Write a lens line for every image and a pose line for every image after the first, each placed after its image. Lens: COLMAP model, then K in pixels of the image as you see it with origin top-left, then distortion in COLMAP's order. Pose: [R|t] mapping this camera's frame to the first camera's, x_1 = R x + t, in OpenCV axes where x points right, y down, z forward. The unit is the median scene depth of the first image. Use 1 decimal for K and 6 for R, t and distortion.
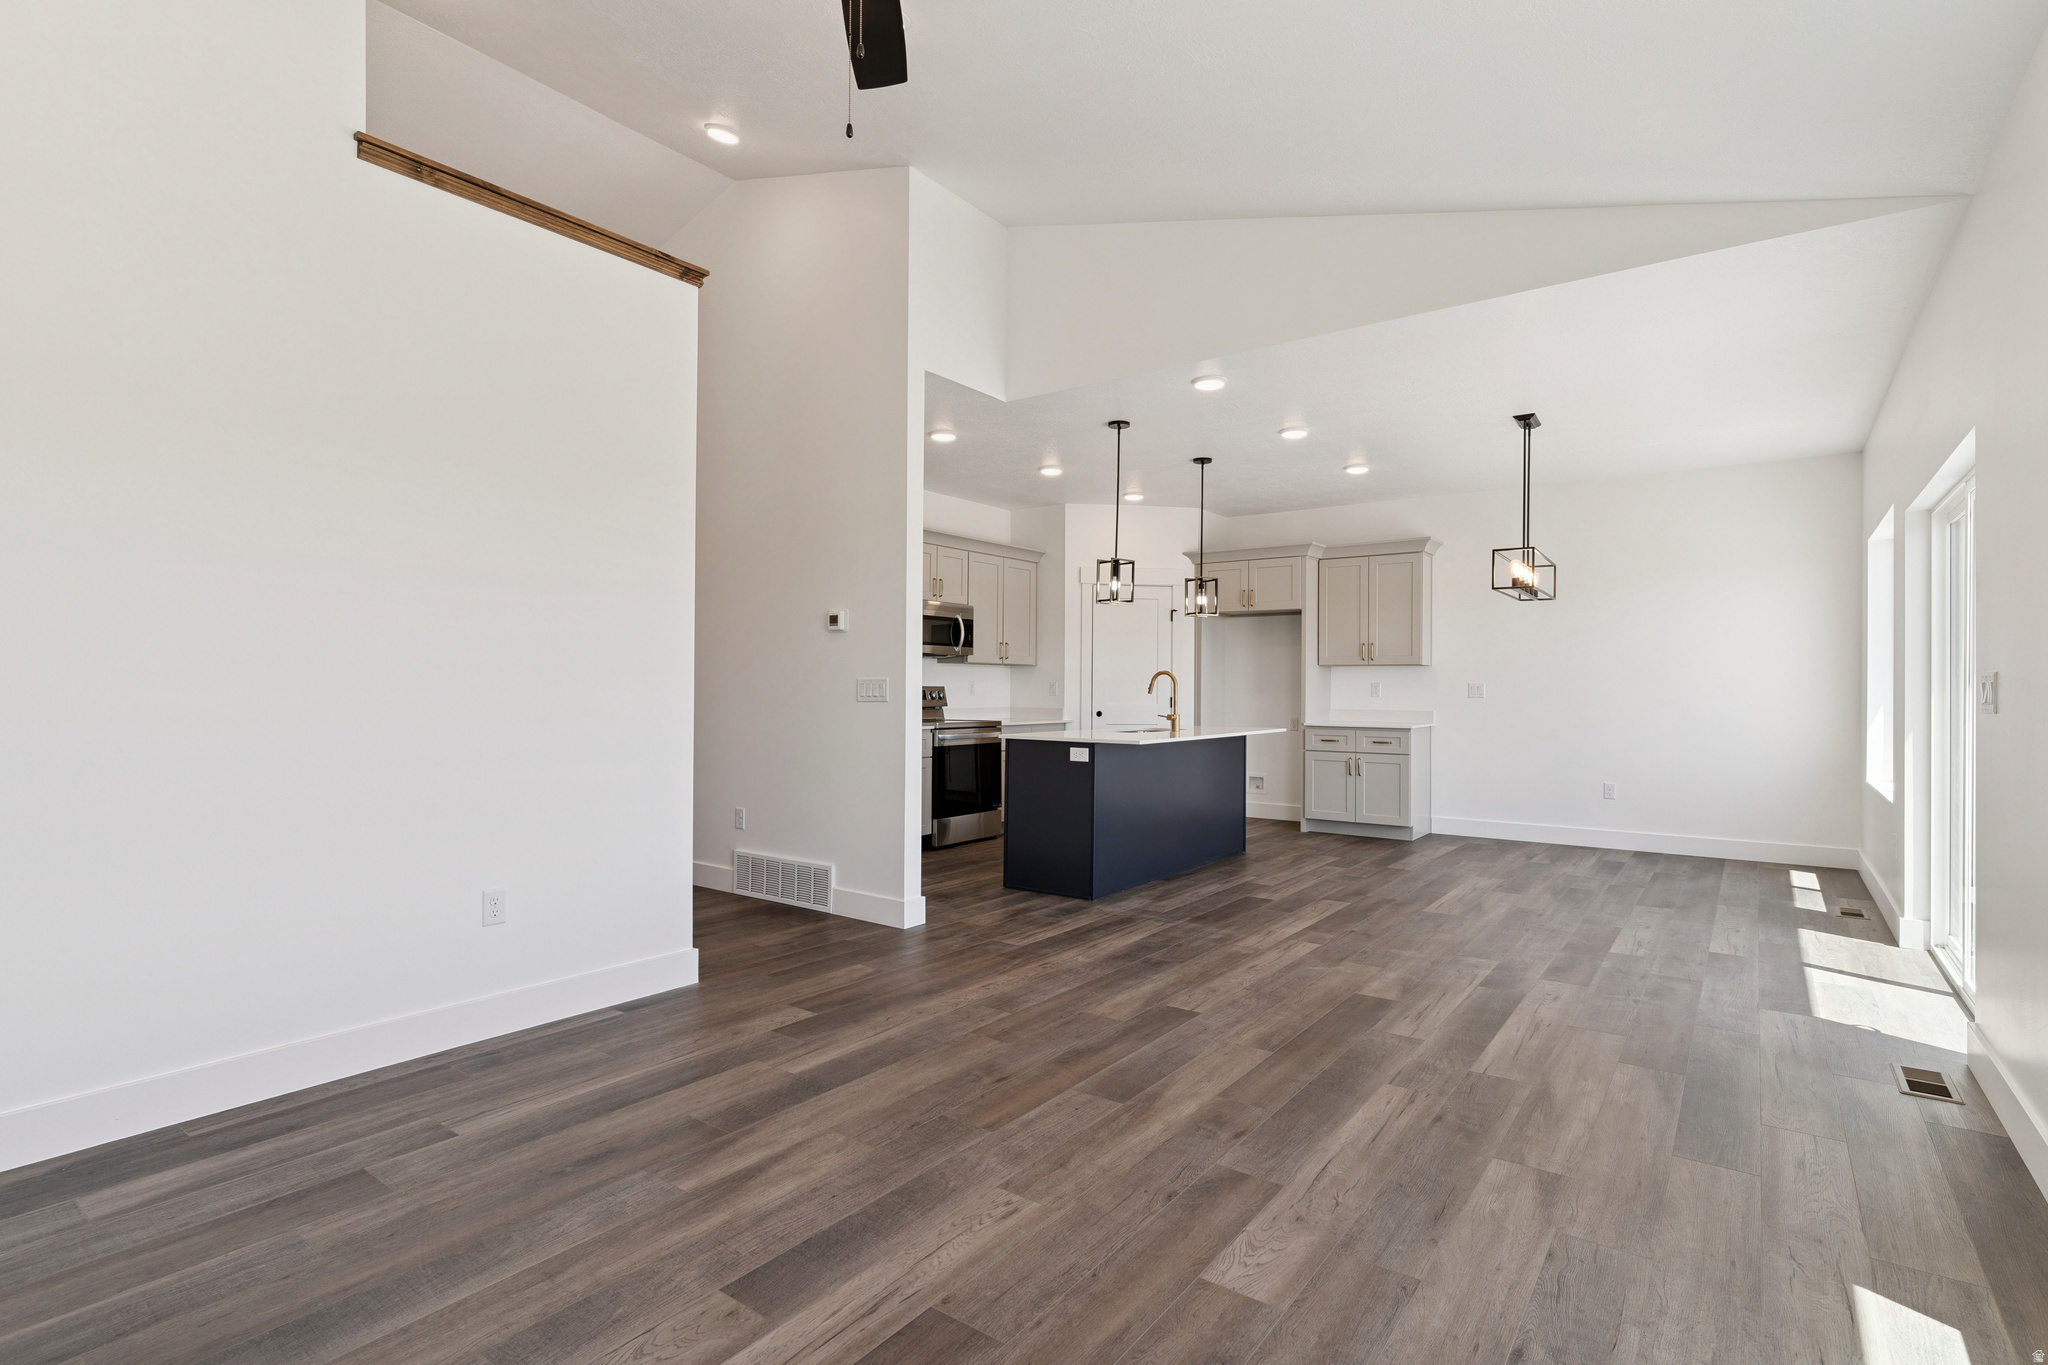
lens RADIAL K [[991.4, 0, 1023.1], [0, 991.4, 684.8], [0, 0, 1]] dist [-0.004009, 0.000434]
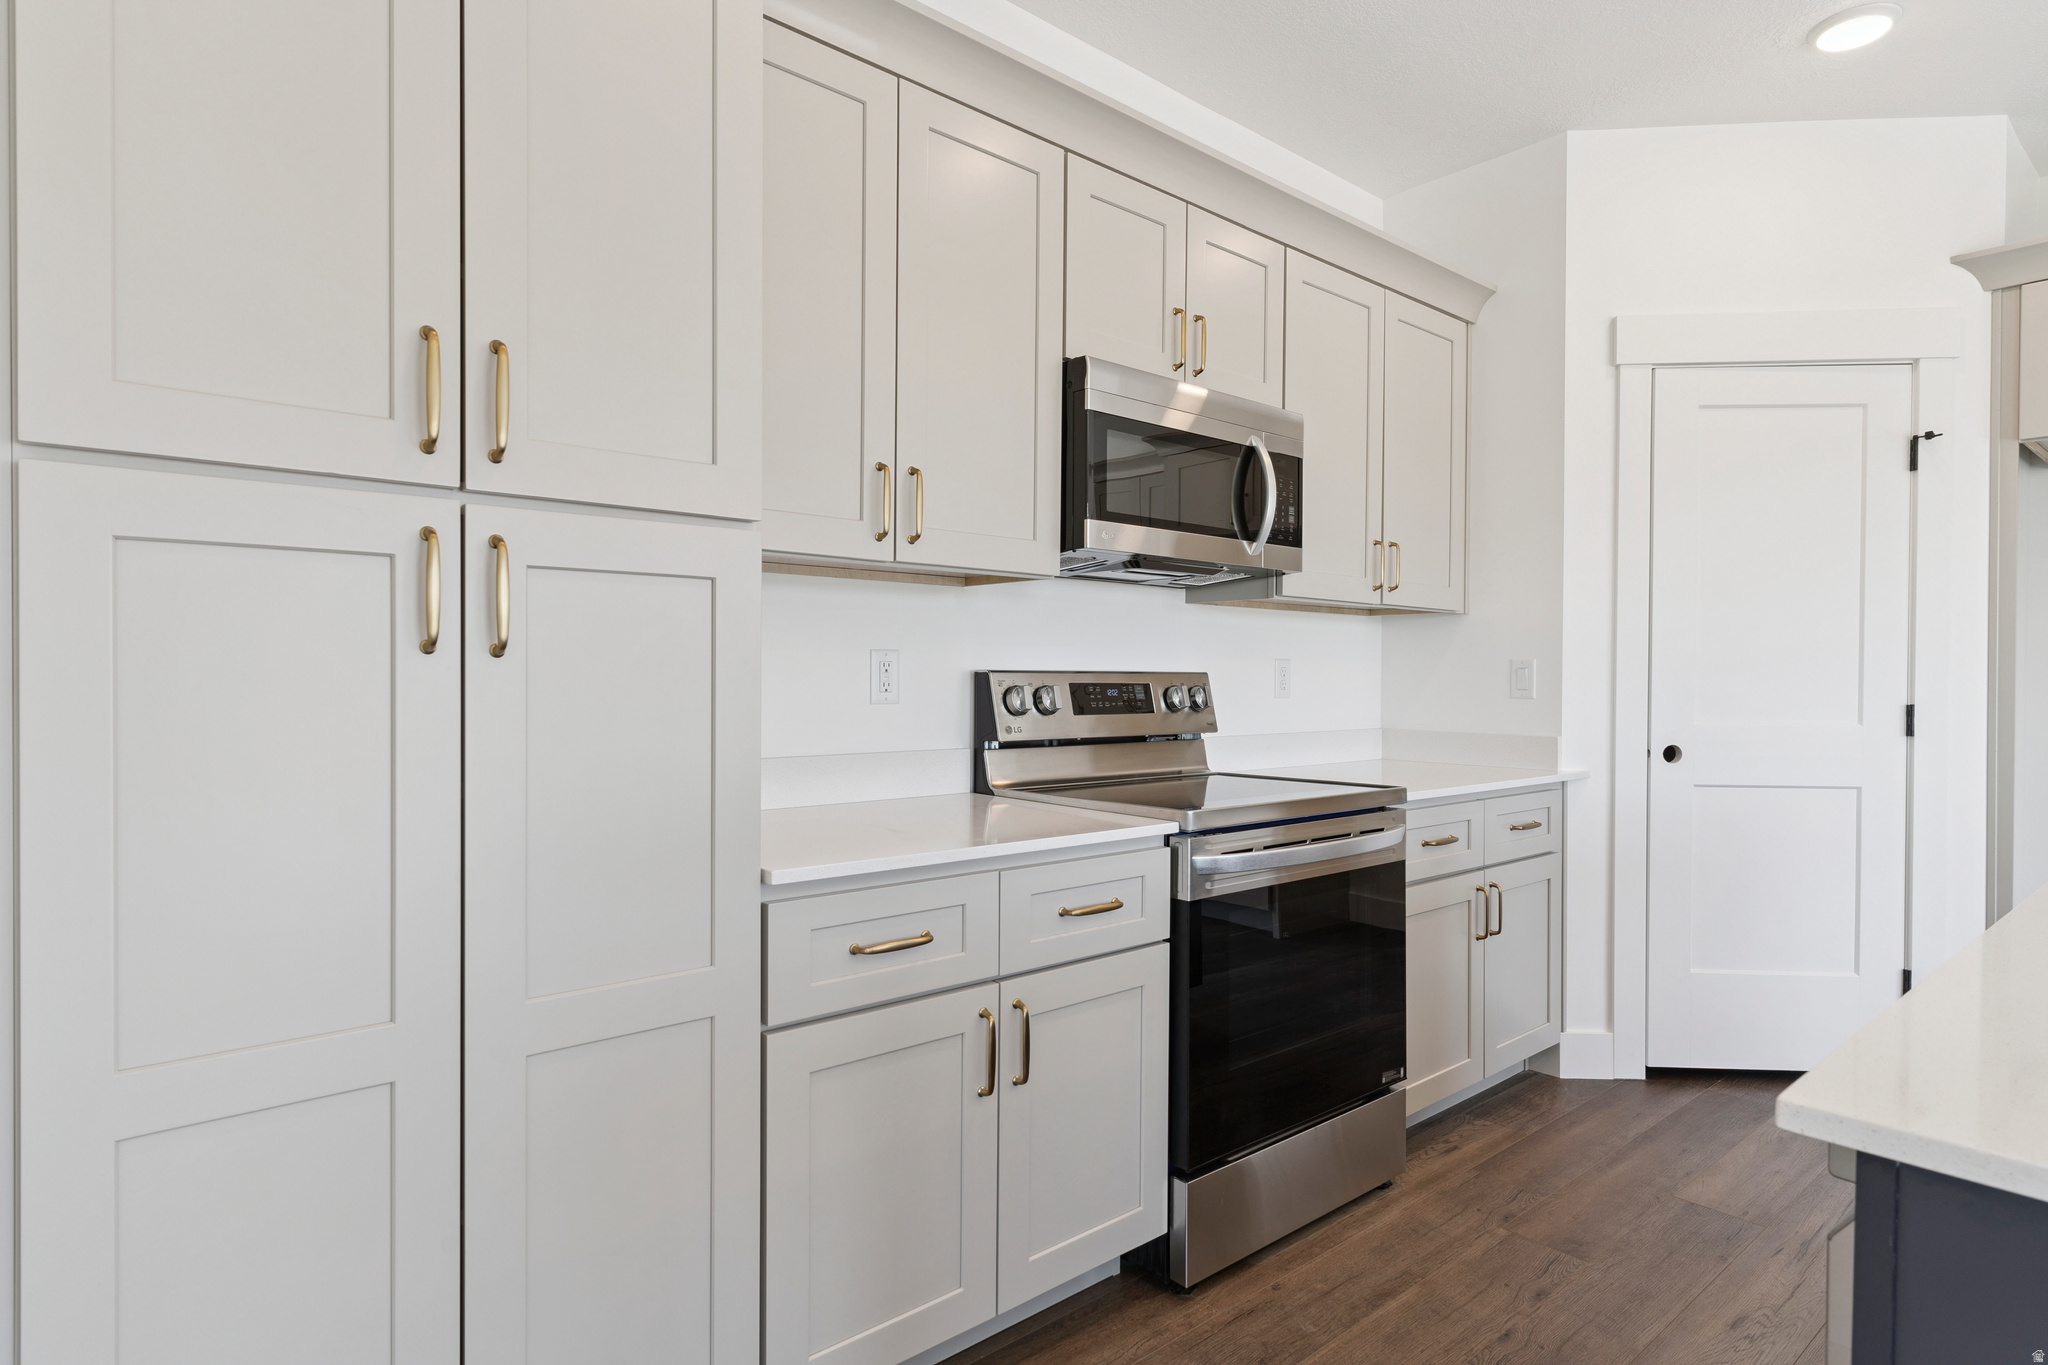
lens RADIAL K [[1087.1, 0, 1024.0], [0, 1087.1, 682.5], [0, 0, 1]] dist [0.004916, 0.001163]
pose [[0.973131, 0.000266, -0.230250, -0.139412], [0.001190, 0.999980, 0.006184, 0.007267], [0.230248, -0.006292, 0.973112, 1.589043]]
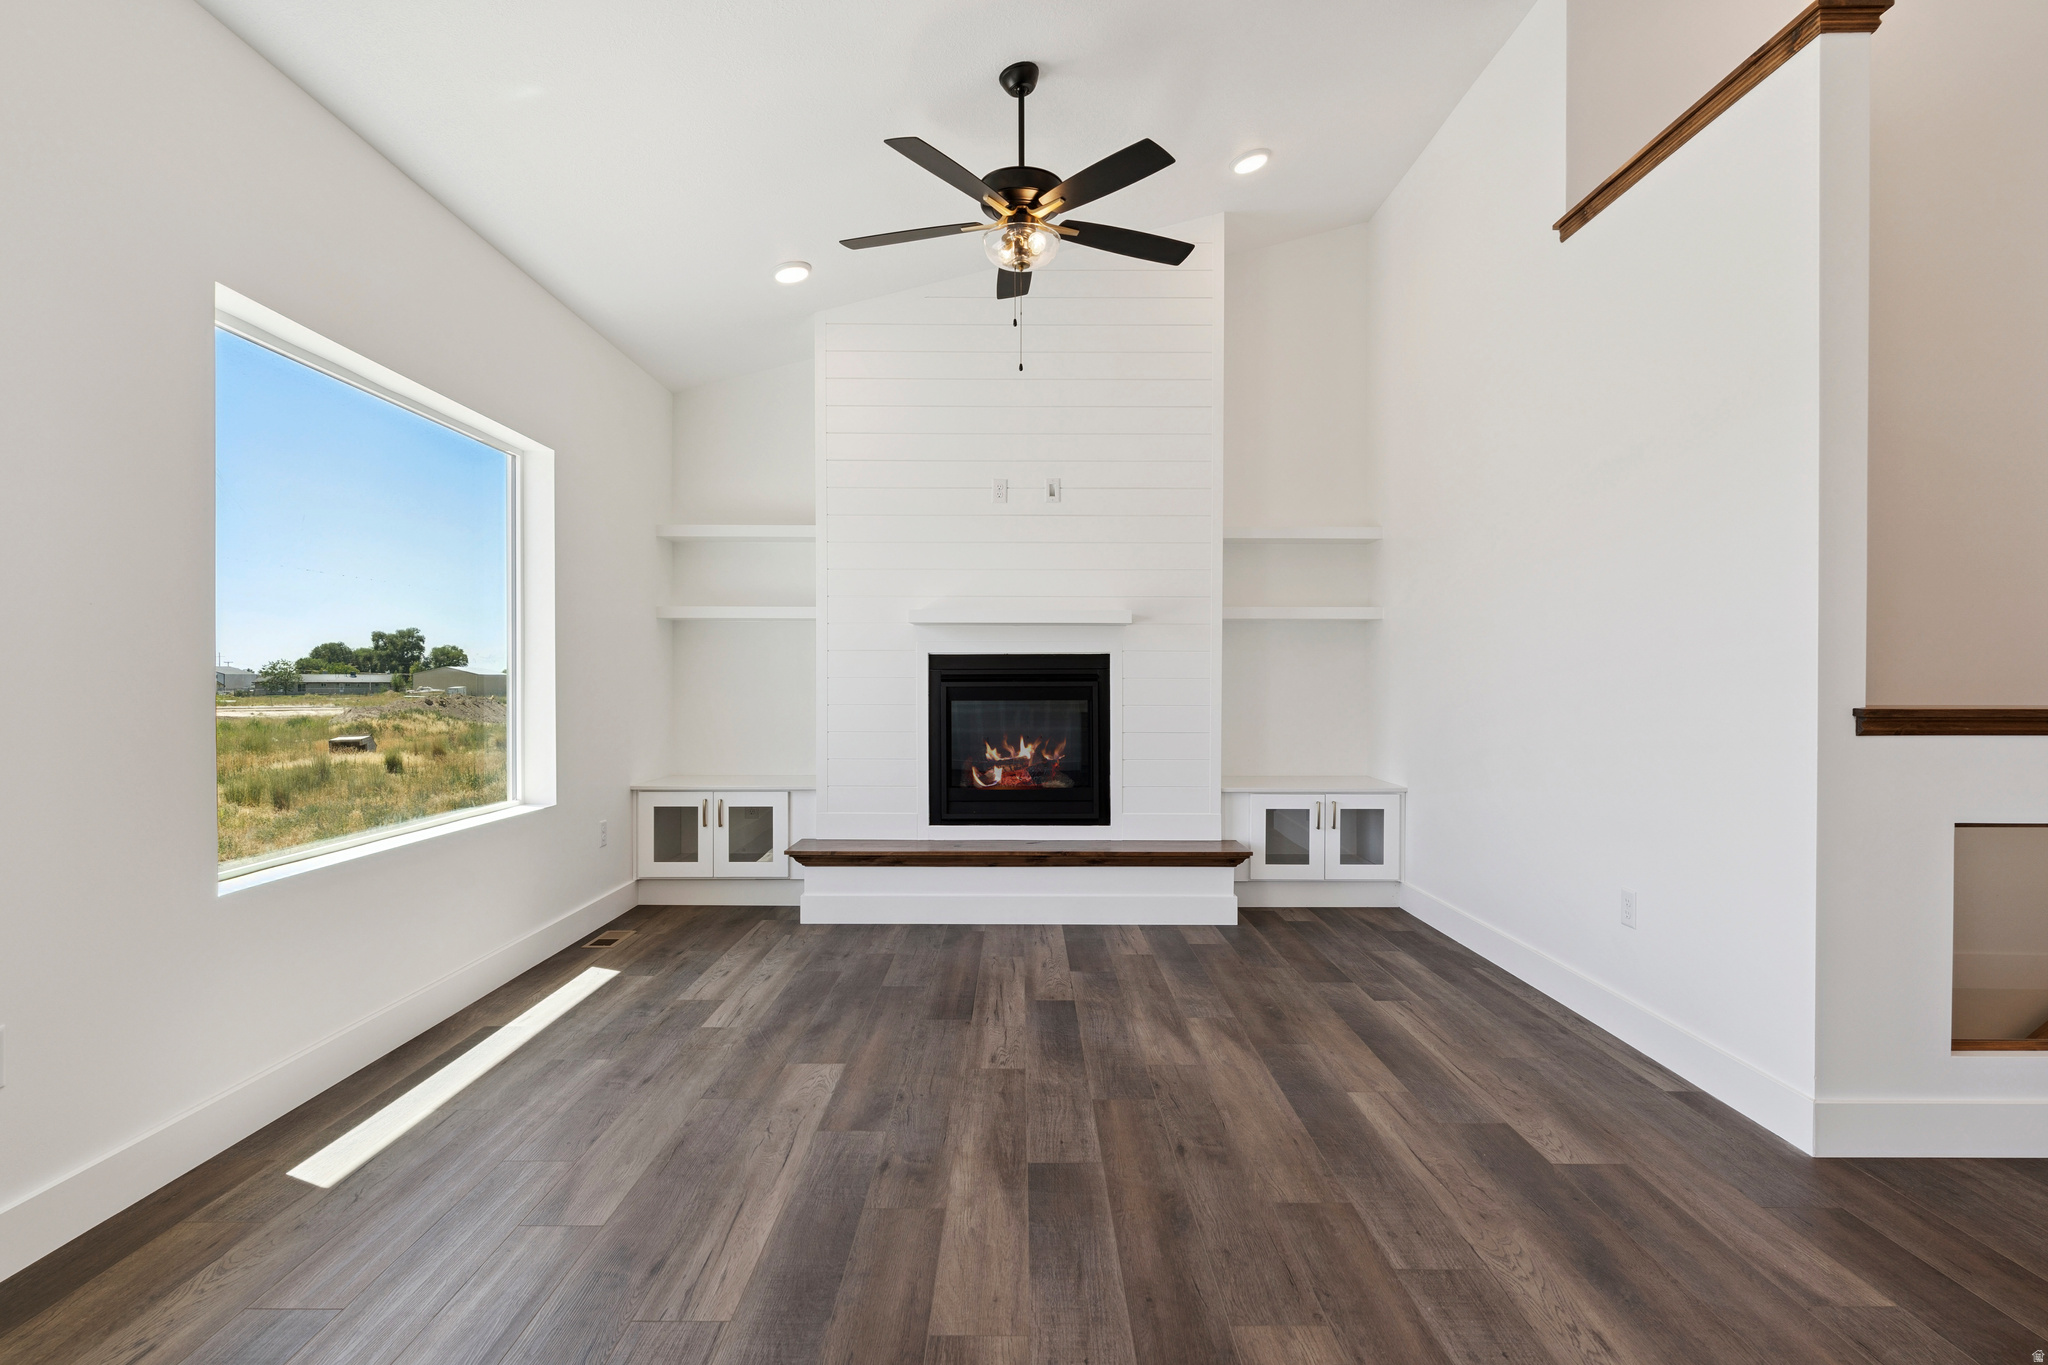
lens RADIAL K [[1014.7, 0, 1021.9], [0, 1014.7, 684.1], [0, 0, 1]] dist [0.001423, 0.000517]
pose [[-0.802375, -0.004773, -0.596801, 0.549295], [-0.005273, 0.999986, -0.000909, 0.009815], [0.596797, 0.002418, -0.802388, 1.481787]]
